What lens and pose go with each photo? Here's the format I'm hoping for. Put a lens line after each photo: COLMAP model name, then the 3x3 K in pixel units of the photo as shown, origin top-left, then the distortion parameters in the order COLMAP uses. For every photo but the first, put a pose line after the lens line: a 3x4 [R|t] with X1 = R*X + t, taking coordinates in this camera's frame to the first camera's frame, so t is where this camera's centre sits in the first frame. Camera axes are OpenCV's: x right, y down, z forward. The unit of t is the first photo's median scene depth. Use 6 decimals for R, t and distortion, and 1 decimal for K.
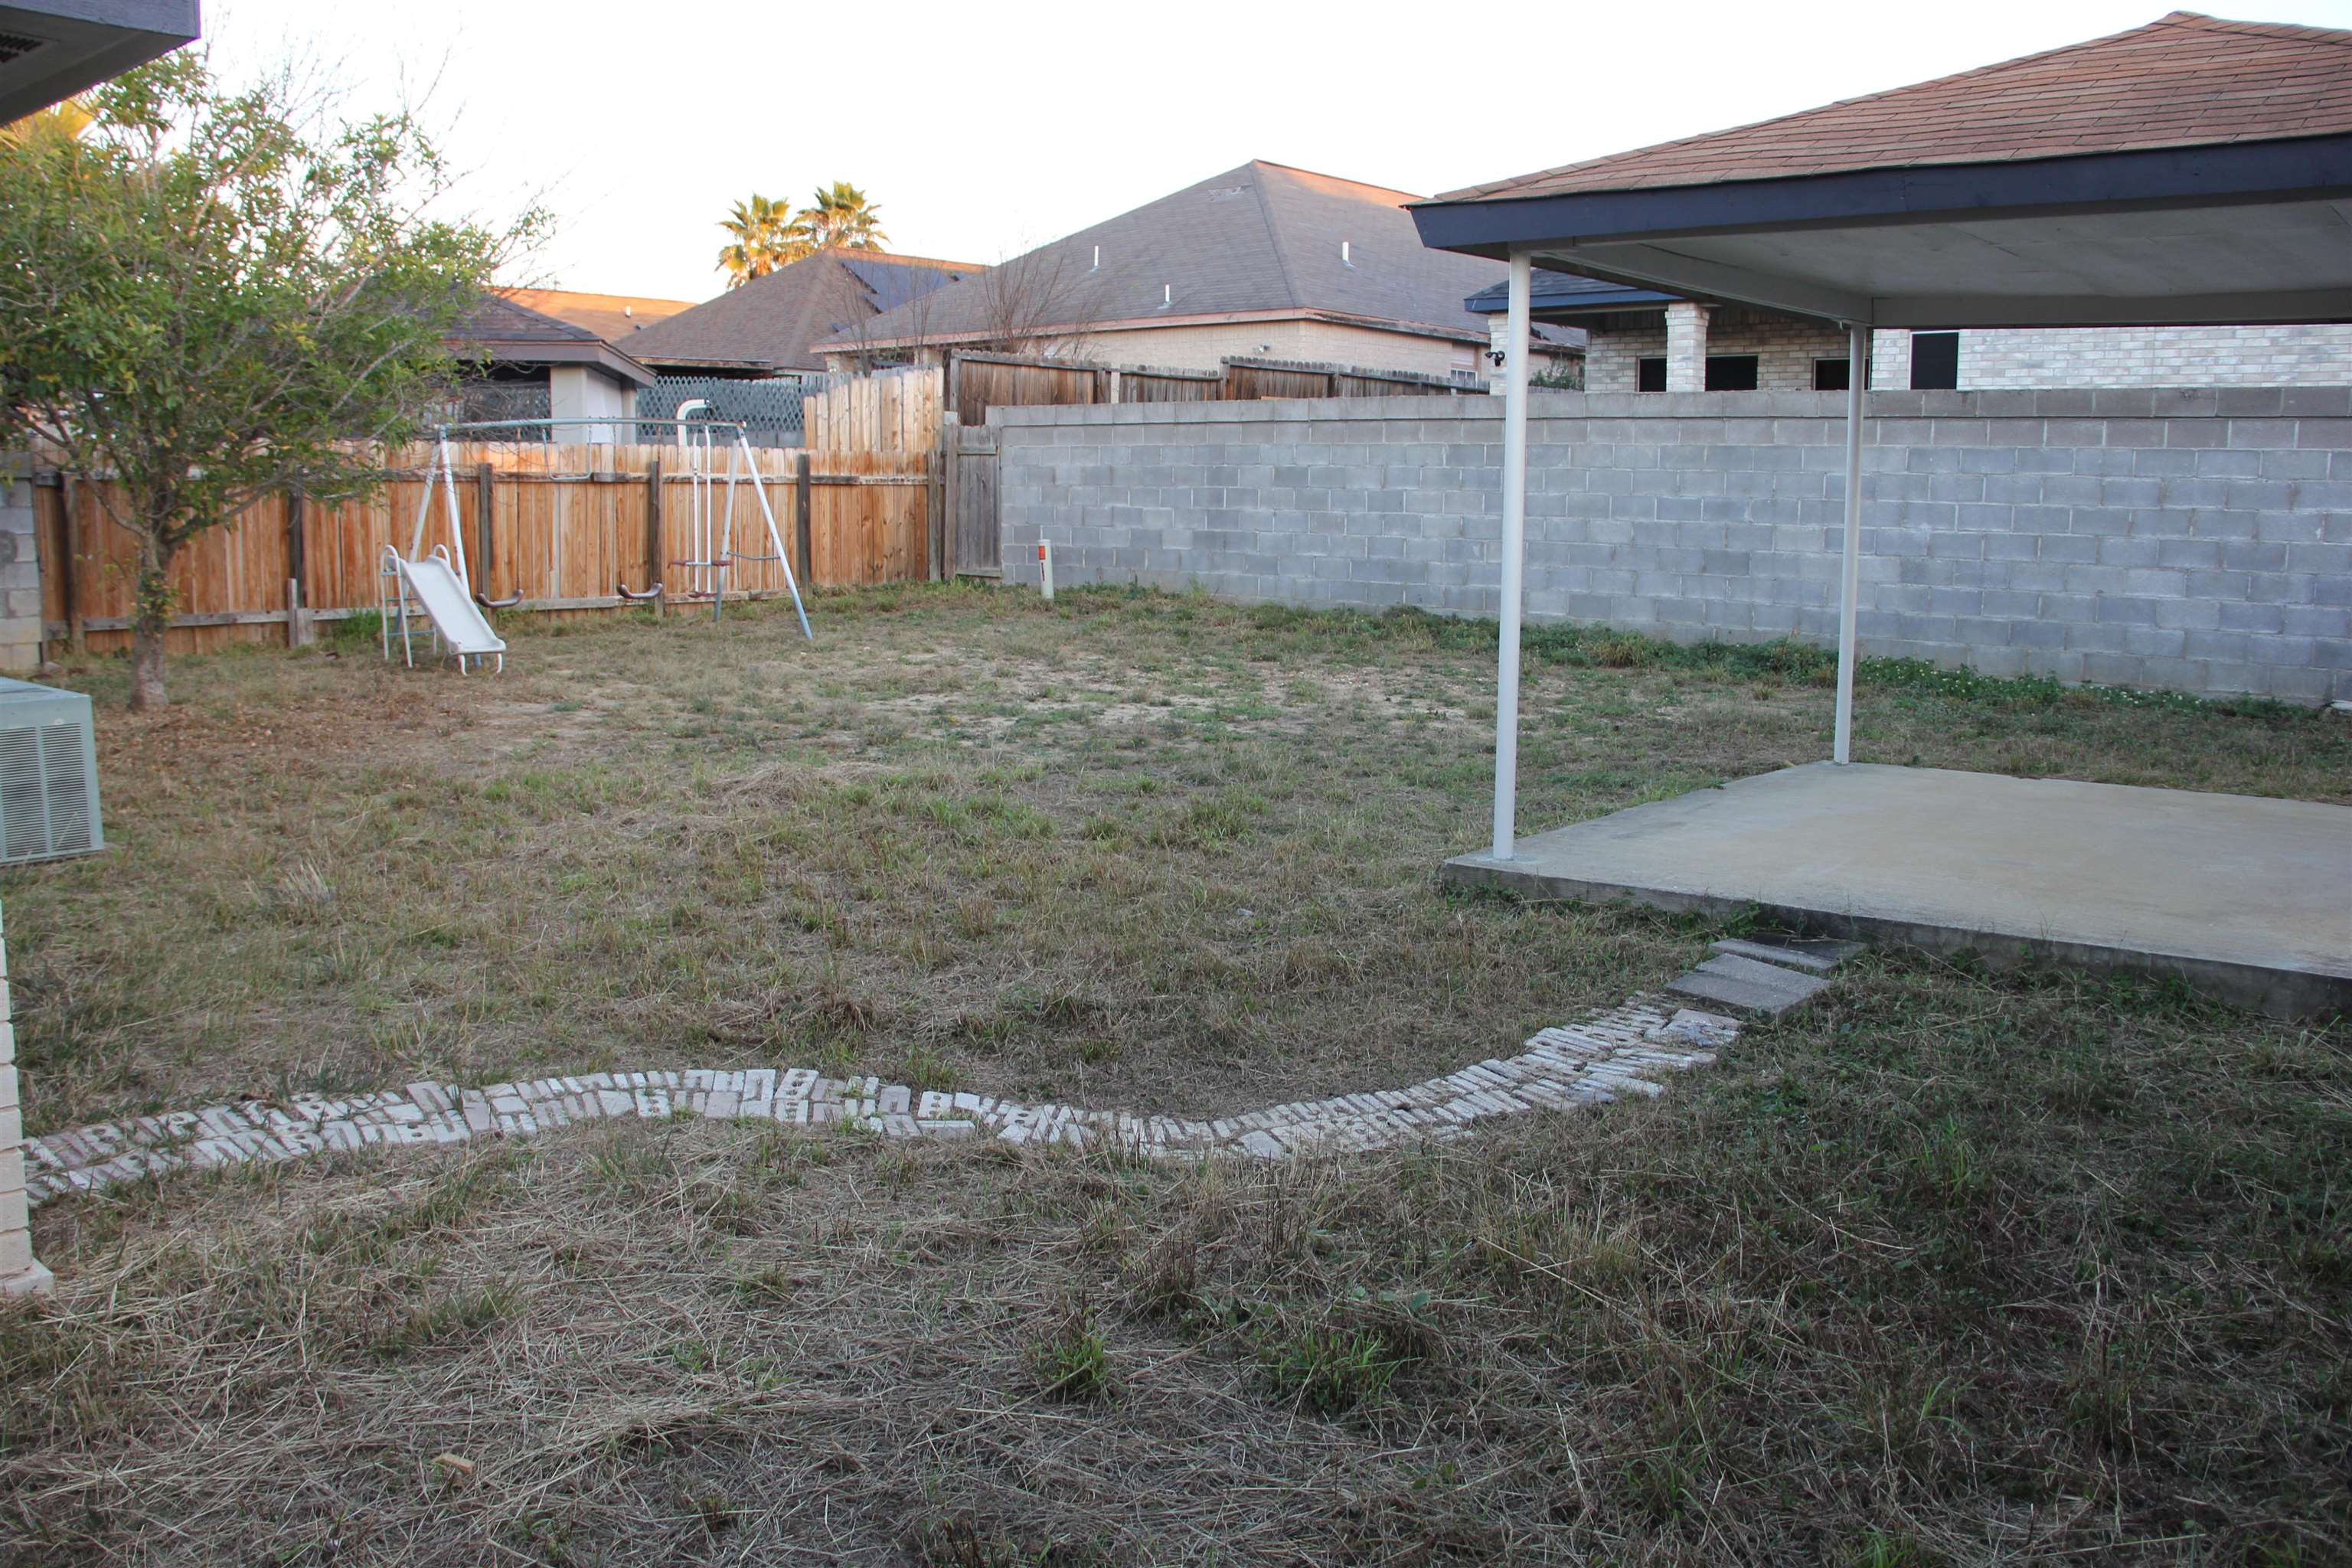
lens RADIAL K [[1944.4, 0, 1170.8], [0, 1944.4, 796.3], [0, 0, 1]] dist [-0.185680, 0.142949]
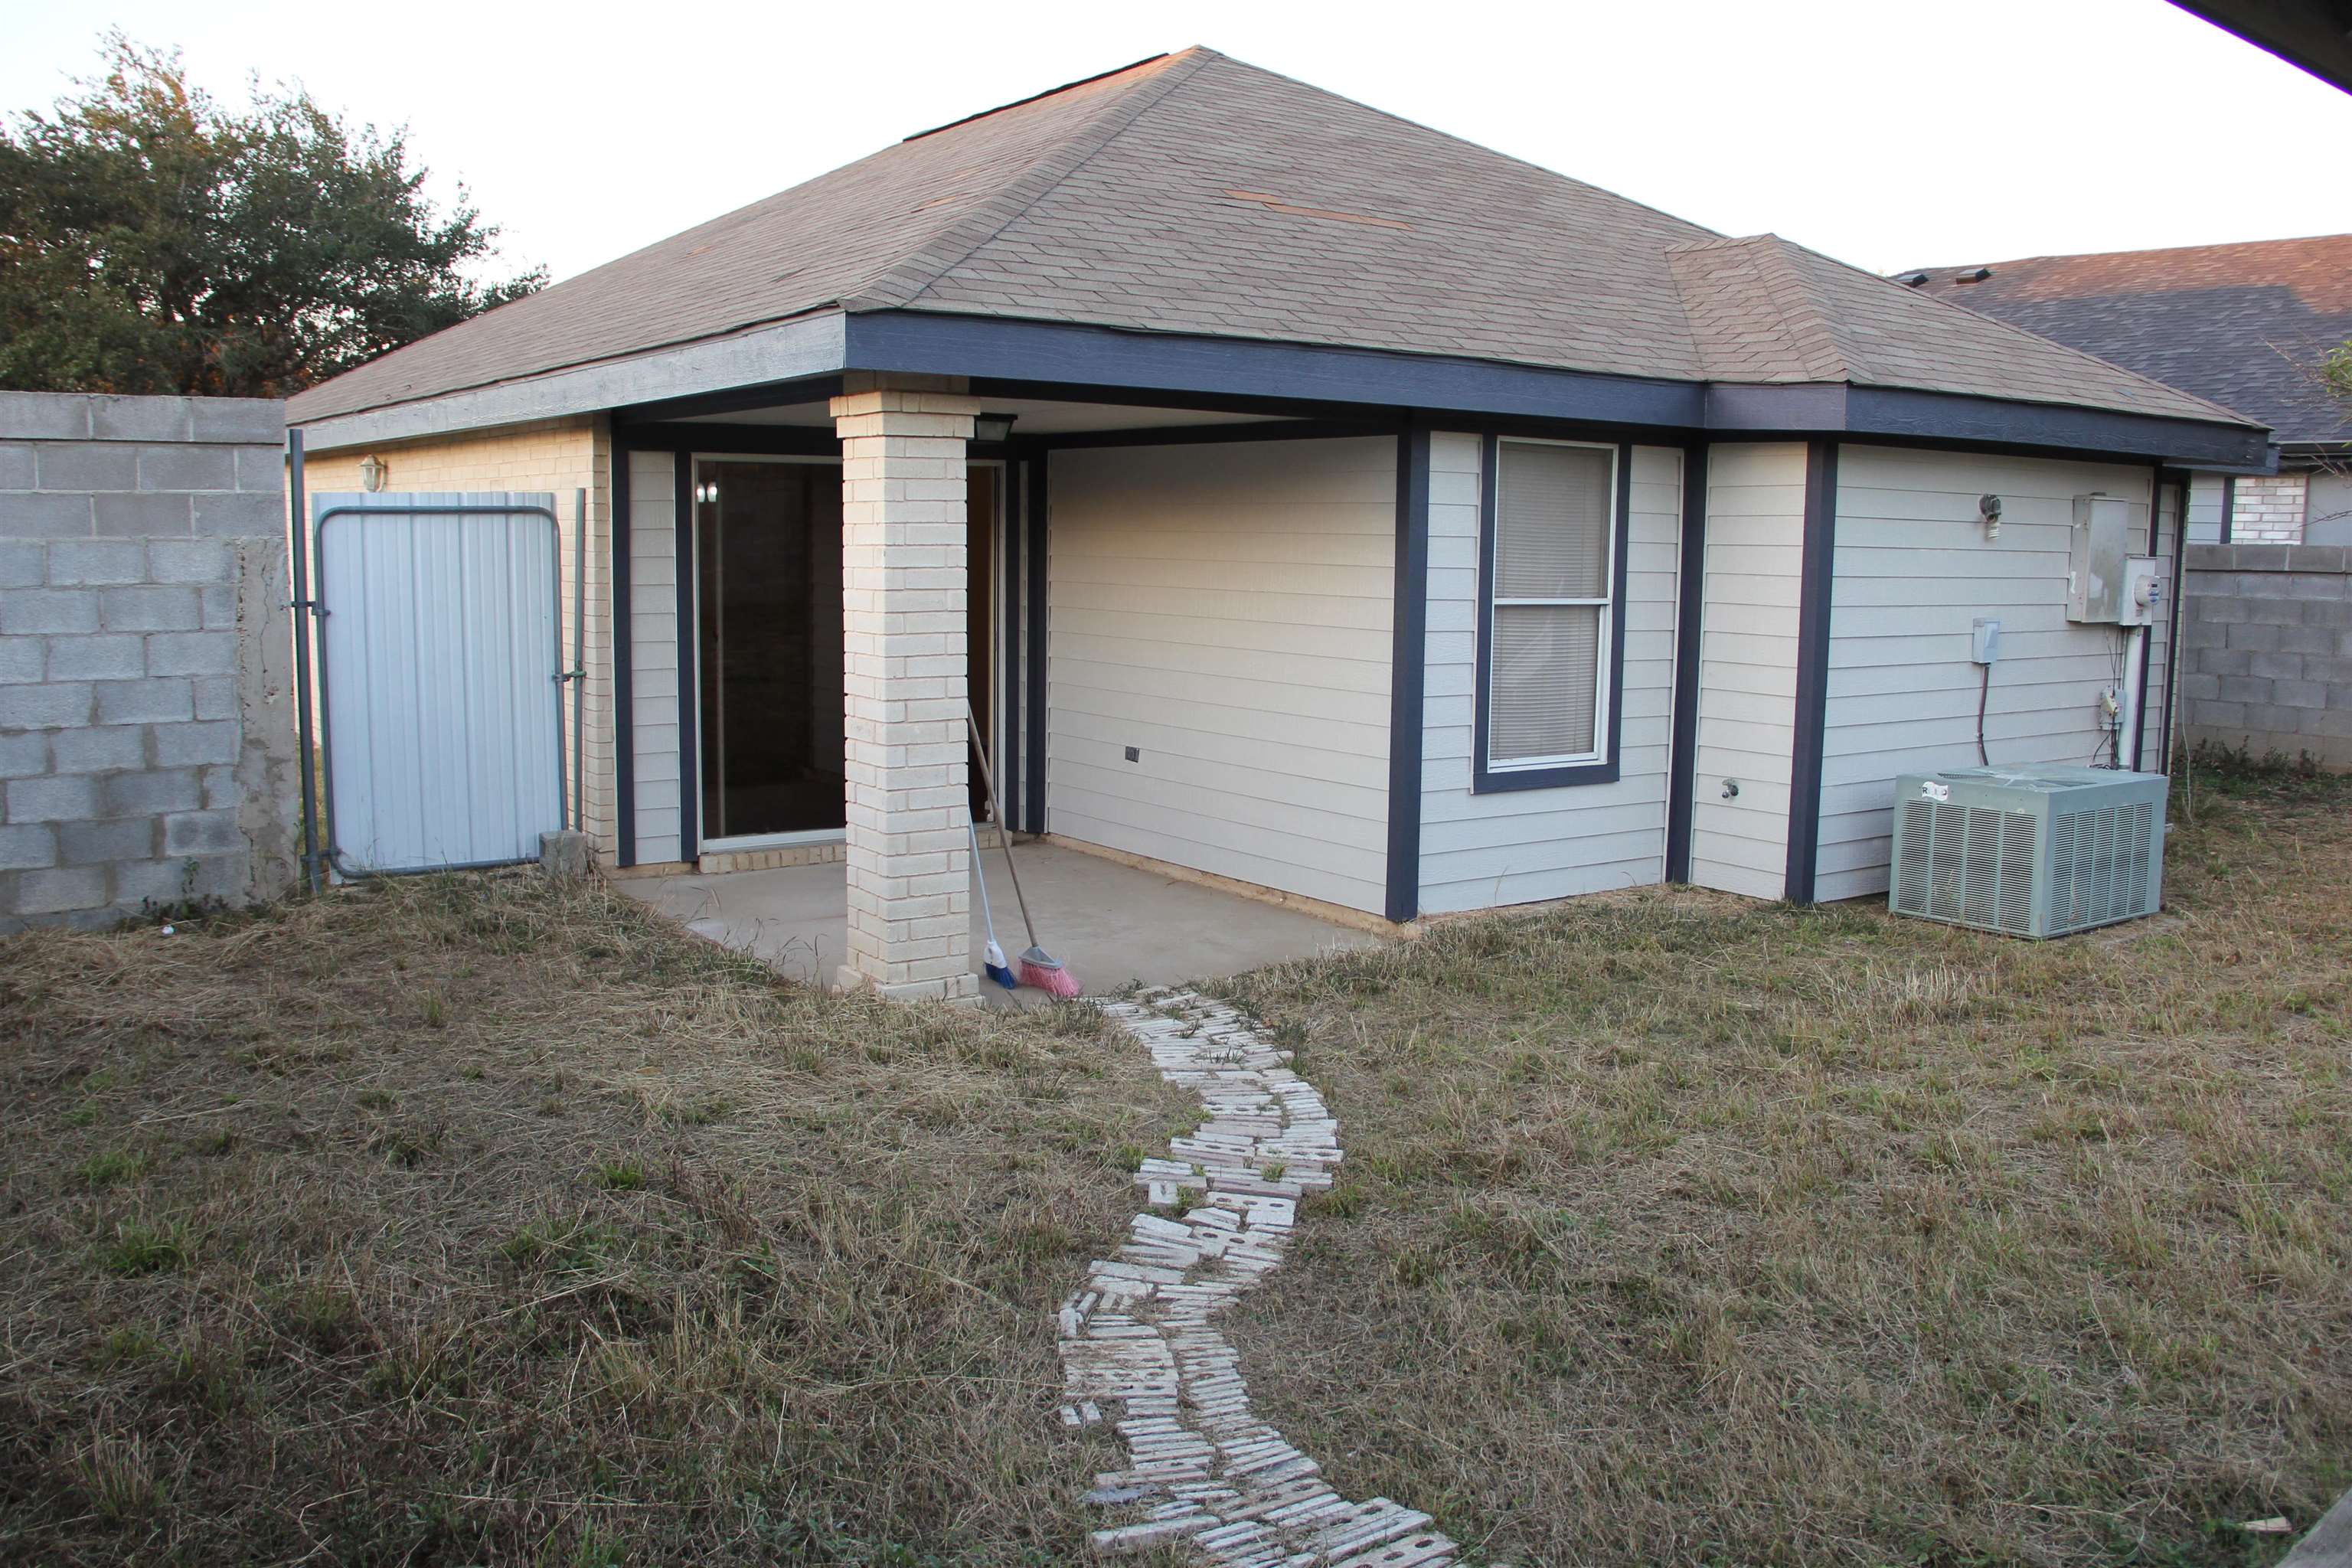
lens RADIAL K [[1944.4, 0, 1170.8], [0, 1944.4, 796.3], [0, 0, 1]] dist [-0.185680, 0.142949]
pose [[-0.233346, 0.124174, -0.964433, 0.896768], [-0.155860, 0.974213, 0.163144, -0.230607], [0.959822, 0.188385, -0.207975, 1.129673]]
